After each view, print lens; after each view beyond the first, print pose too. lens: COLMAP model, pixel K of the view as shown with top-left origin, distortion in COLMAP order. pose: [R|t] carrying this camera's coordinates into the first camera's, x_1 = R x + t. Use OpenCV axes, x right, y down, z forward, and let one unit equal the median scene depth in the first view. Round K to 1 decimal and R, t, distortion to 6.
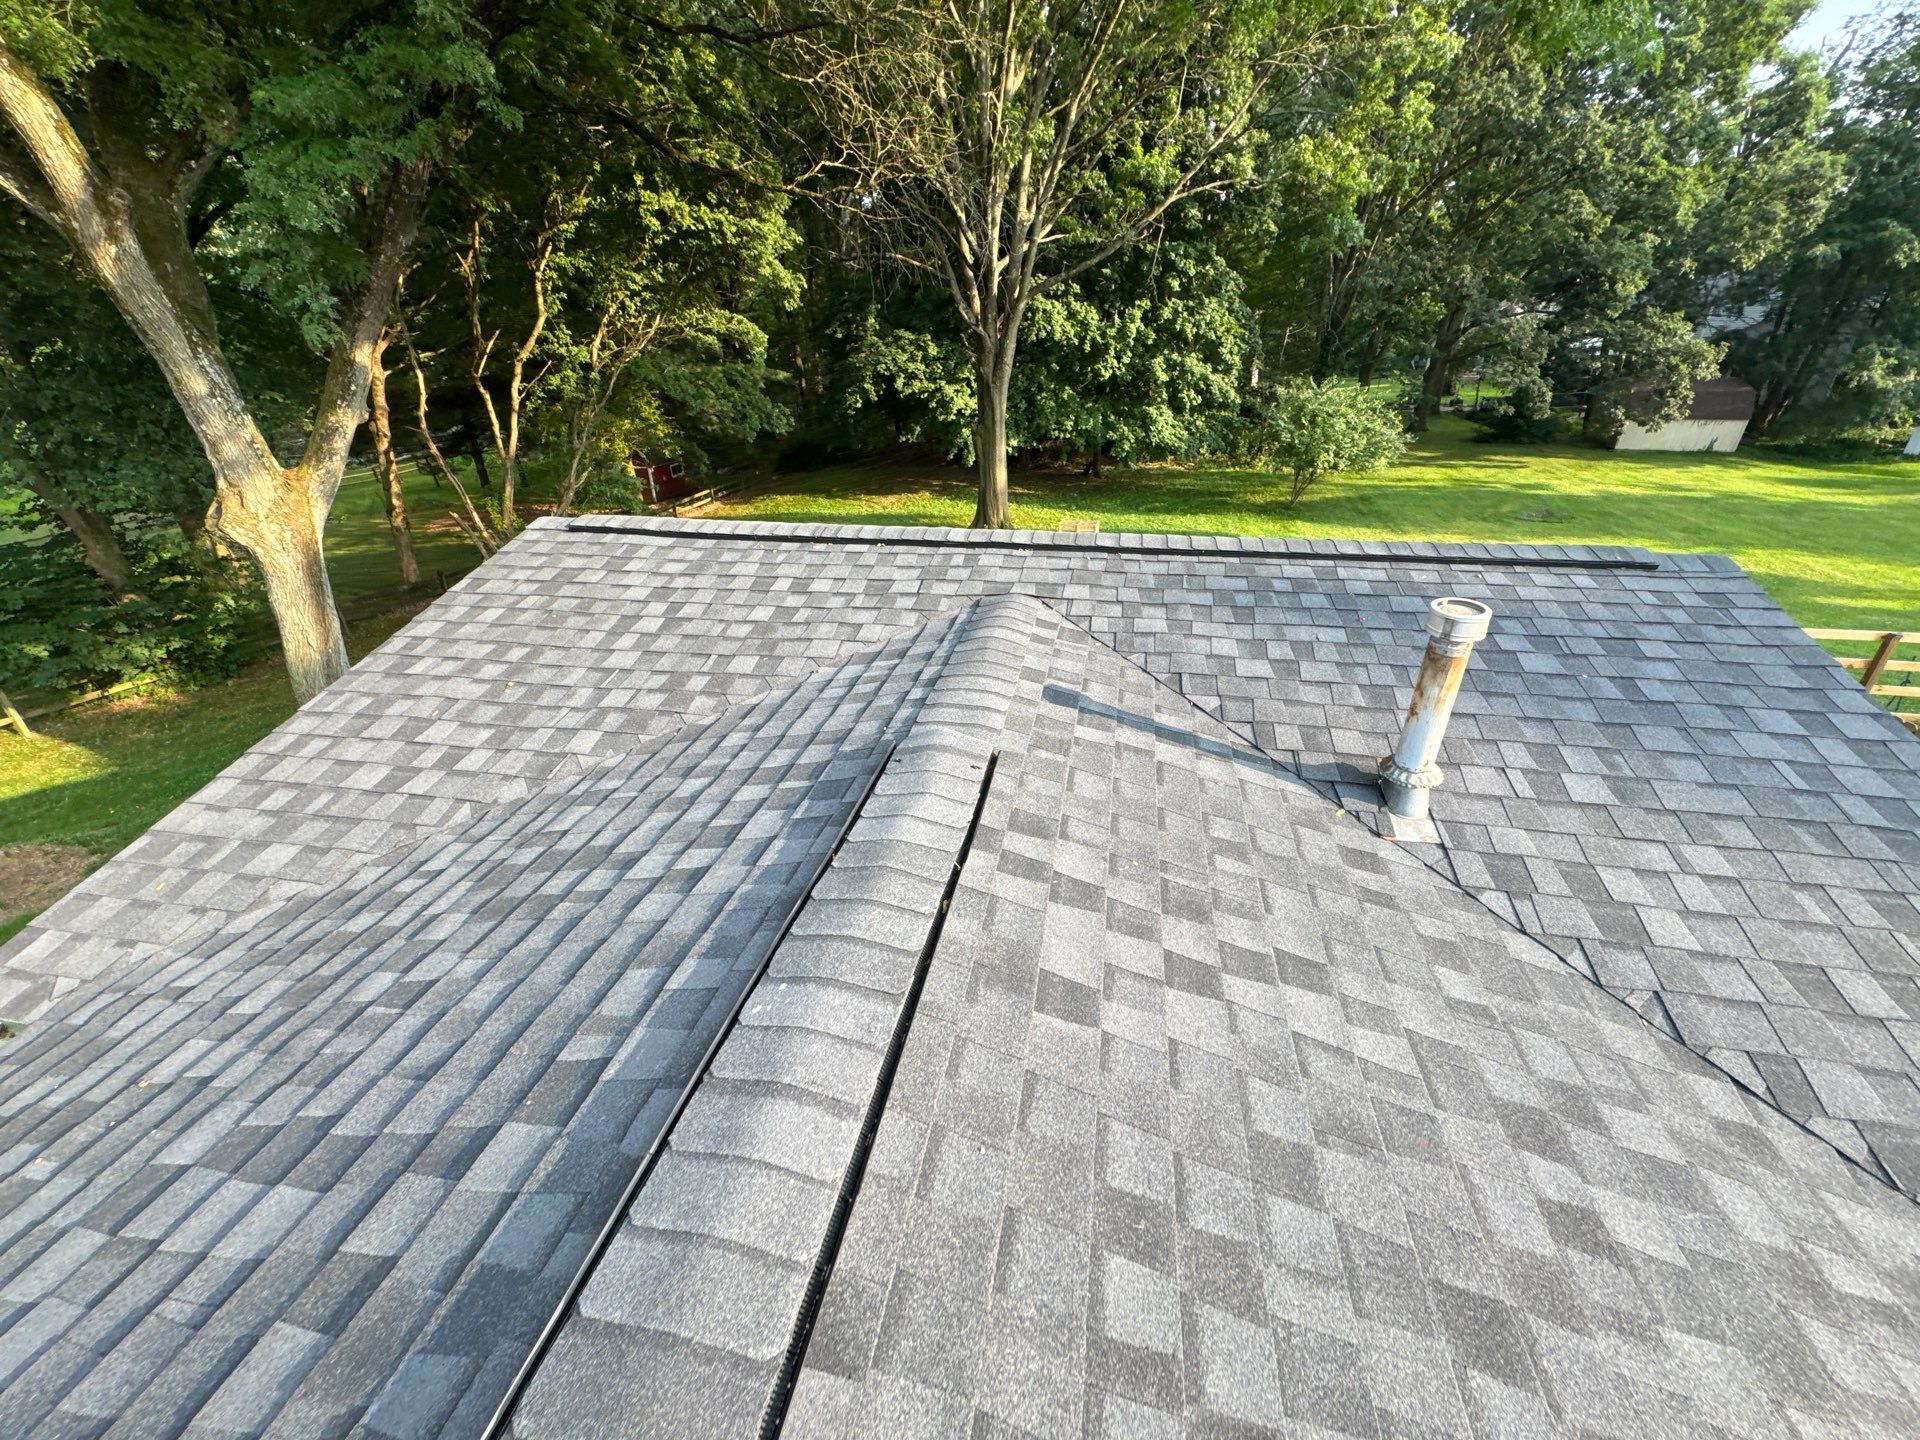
lens RADIAL K [[776.2, 0, 962.2], [0, 776.2, 721.0], [0, 0, 1]] dist [0.000977, -0.000040]
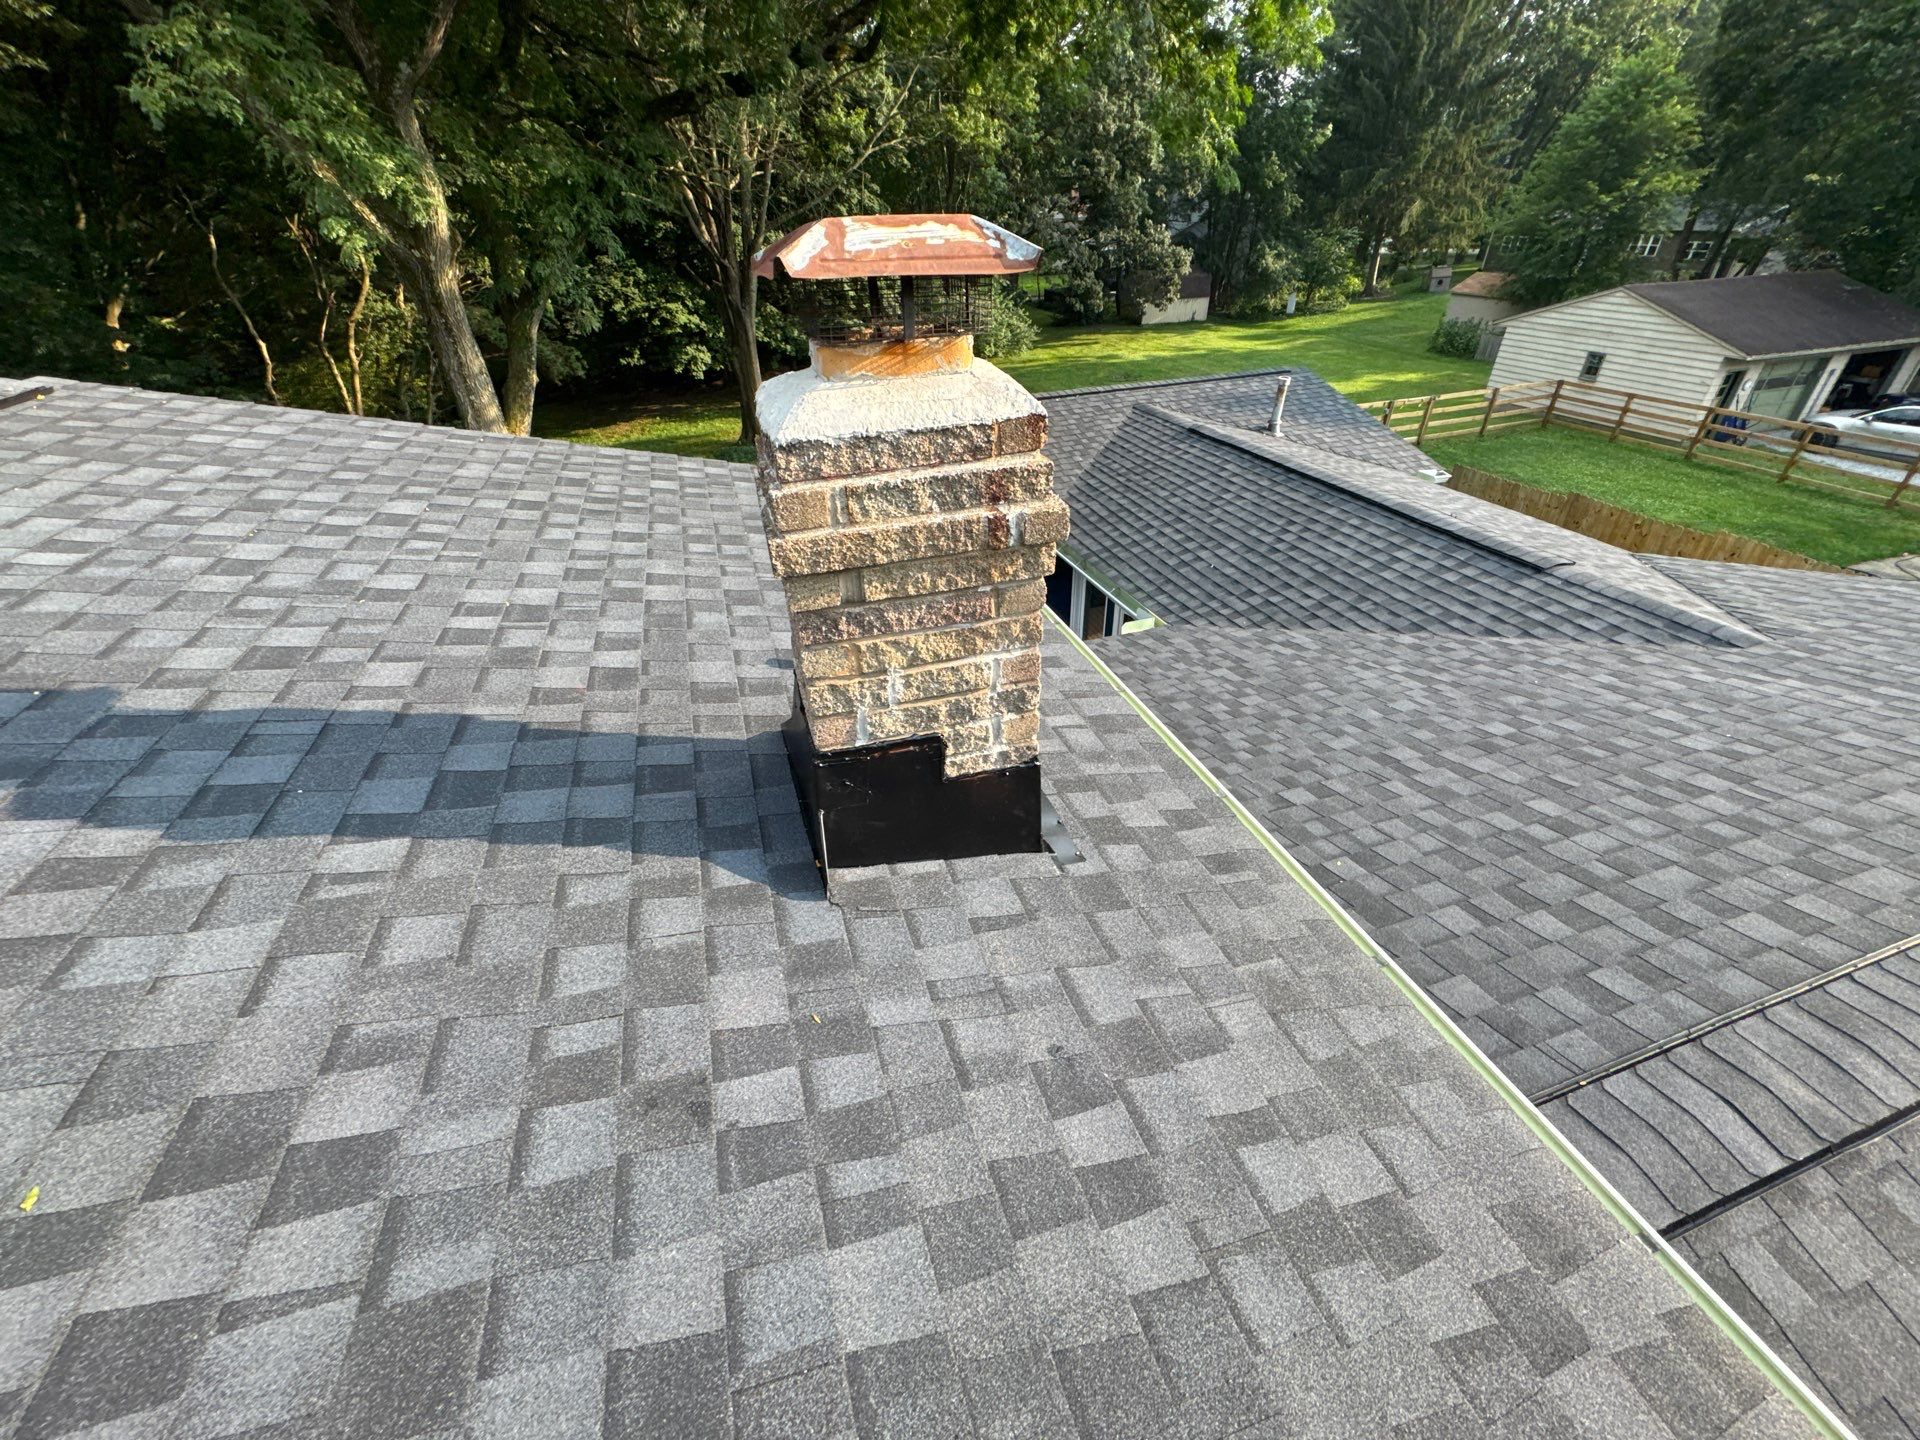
lens RADIAL K [[776.2, 0, 953.9], [0, 776.2, 728.4], [0, 0, 1]] dist [0.000977, -0.000040]
pose [[0.870613, -0.286111, 0.400217, -0.274653], [0.240230, 0.957157, 0.161677, 0.049522], [-0.429328, -0.044614, 0.902046, -0.186895]]
